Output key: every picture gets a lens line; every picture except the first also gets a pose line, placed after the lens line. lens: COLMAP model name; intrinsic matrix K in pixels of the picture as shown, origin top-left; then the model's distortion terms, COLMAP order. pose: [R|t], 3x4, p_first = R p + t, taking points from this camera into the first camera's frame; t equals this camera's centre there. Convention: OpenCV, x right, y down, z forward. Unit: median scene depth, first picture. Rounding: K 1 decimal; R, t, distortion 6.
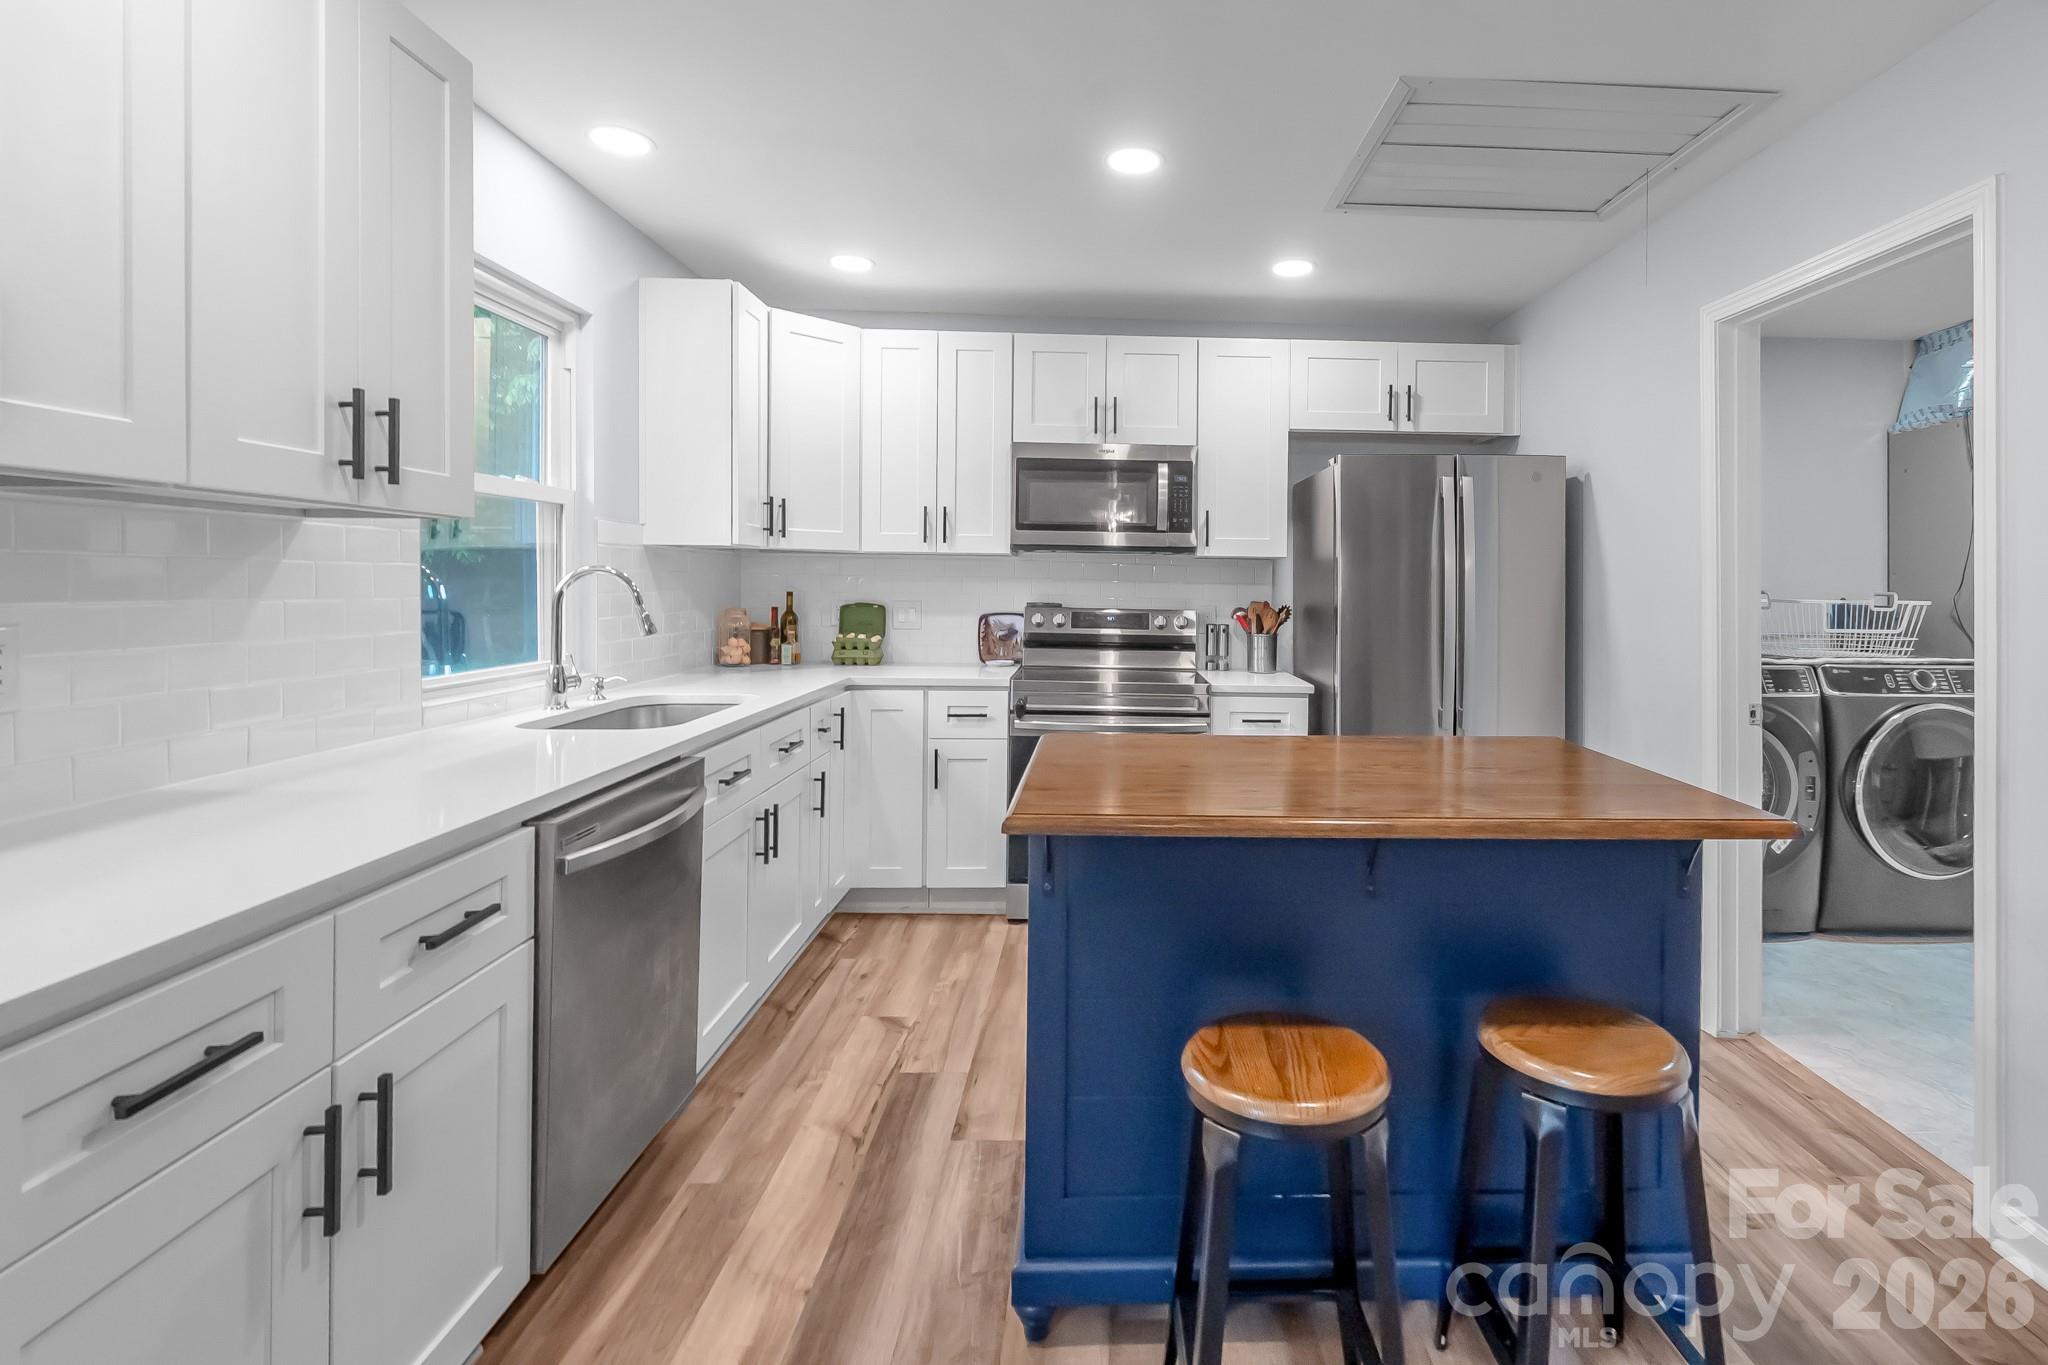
lens RADIAL K [[975.5, 0, 1126.0], [0, 975.5, 590.5], [0, 0, 1]] dist [-0.000248, -0.000562]
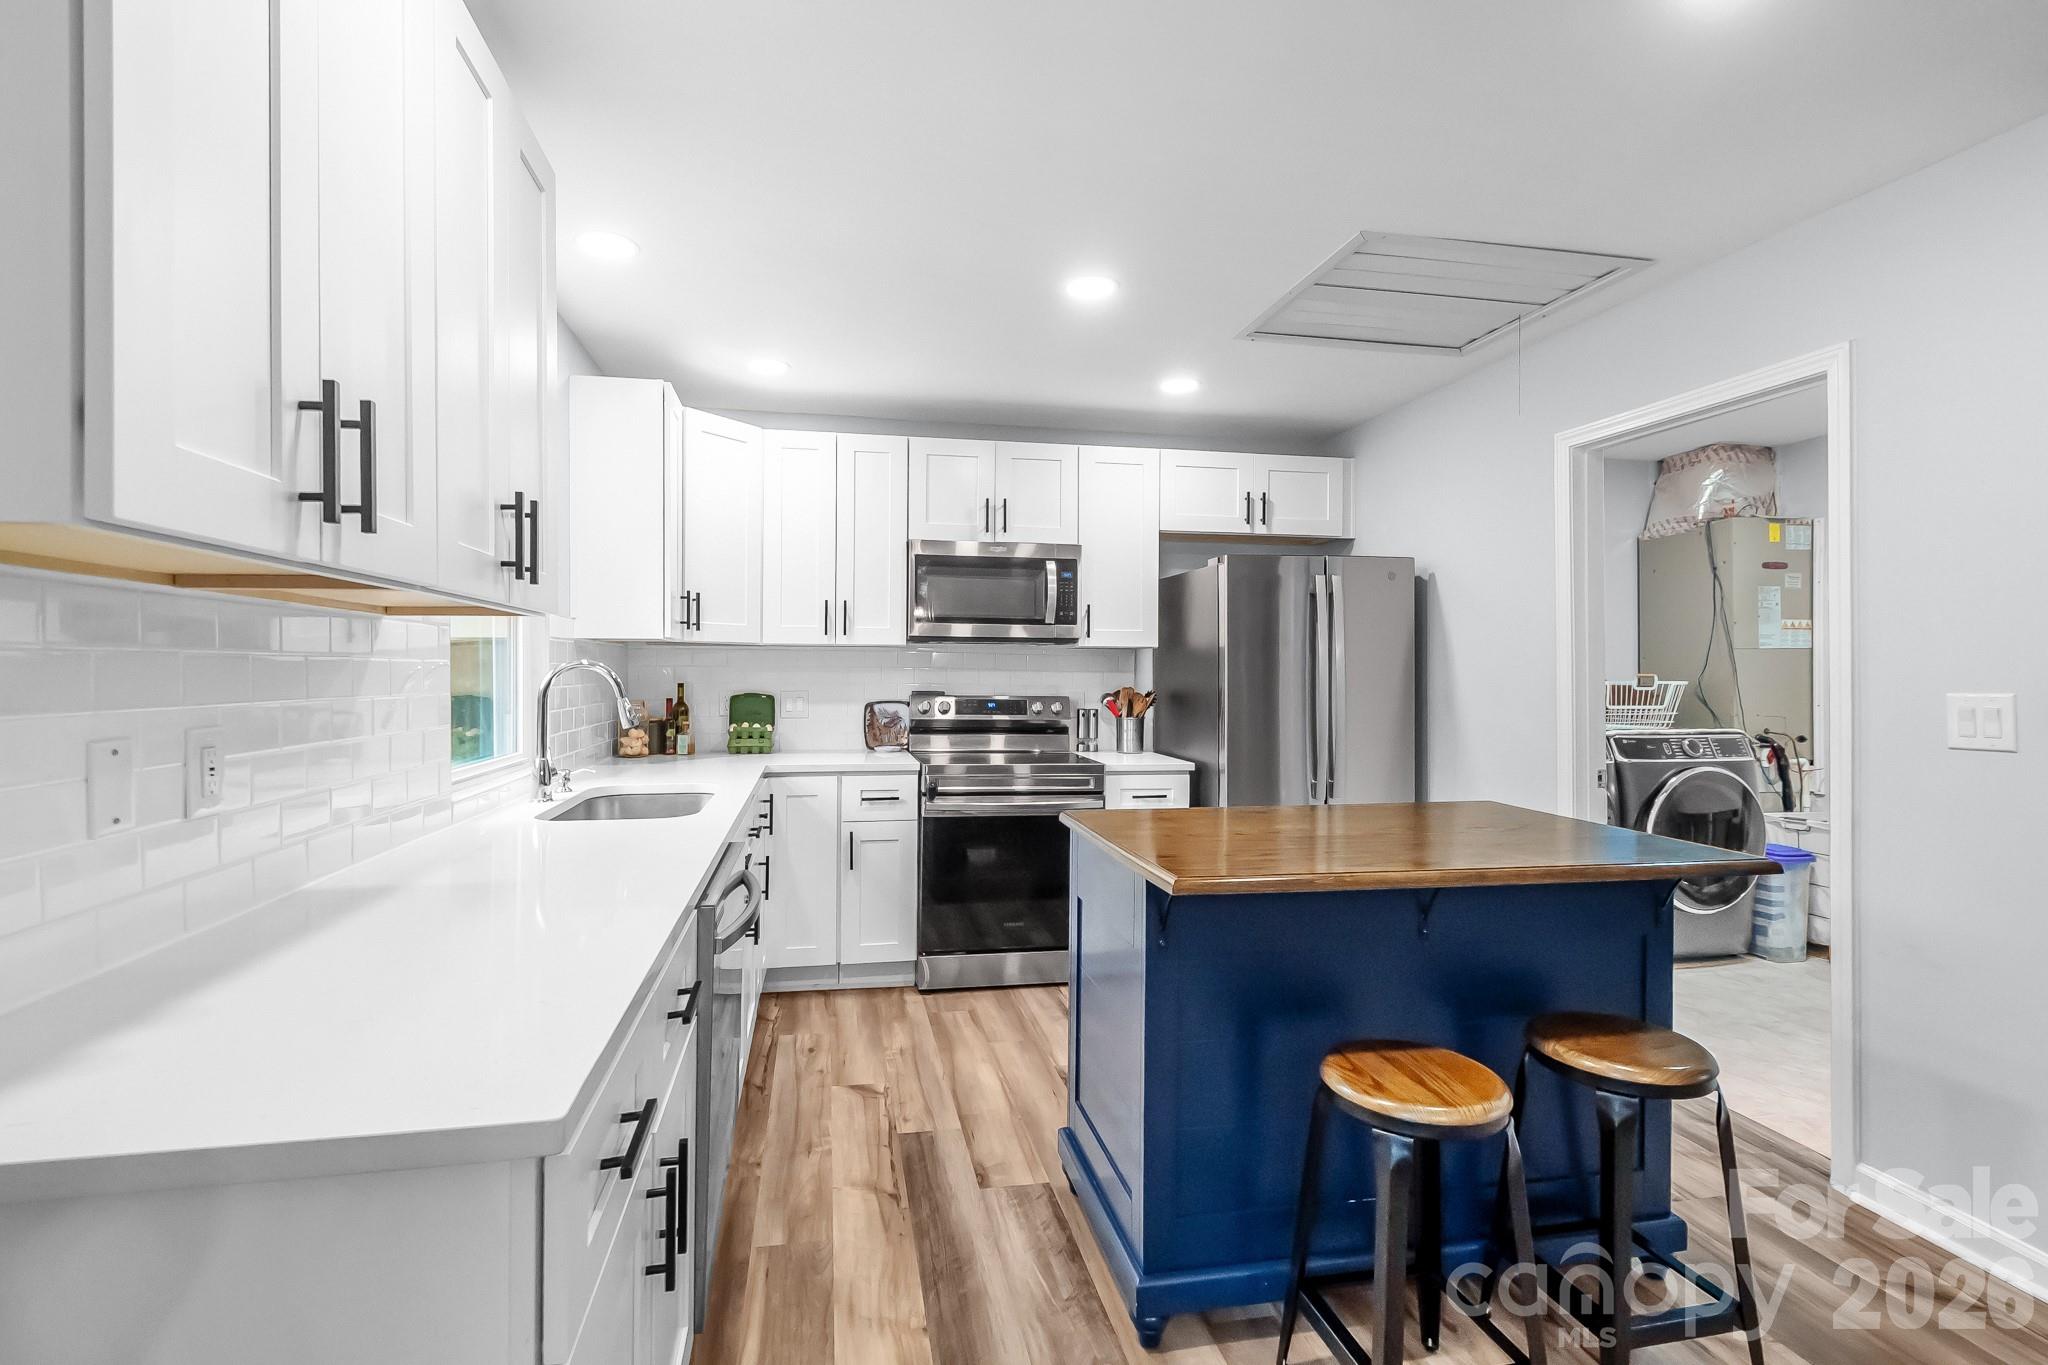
lens RADIAL K [[939.6, 0, 986.0], [0, 939.6, 674.6], [0, 0, 1]] dist [0.000037, 0.000036]
pose [[0.990656, -0.009052, 0.136082, -0.181332], [0.009532, 0.999950, -0.002873, -0.002124], [-0.136049, 0.004143, 0.990693, -0.021486]]
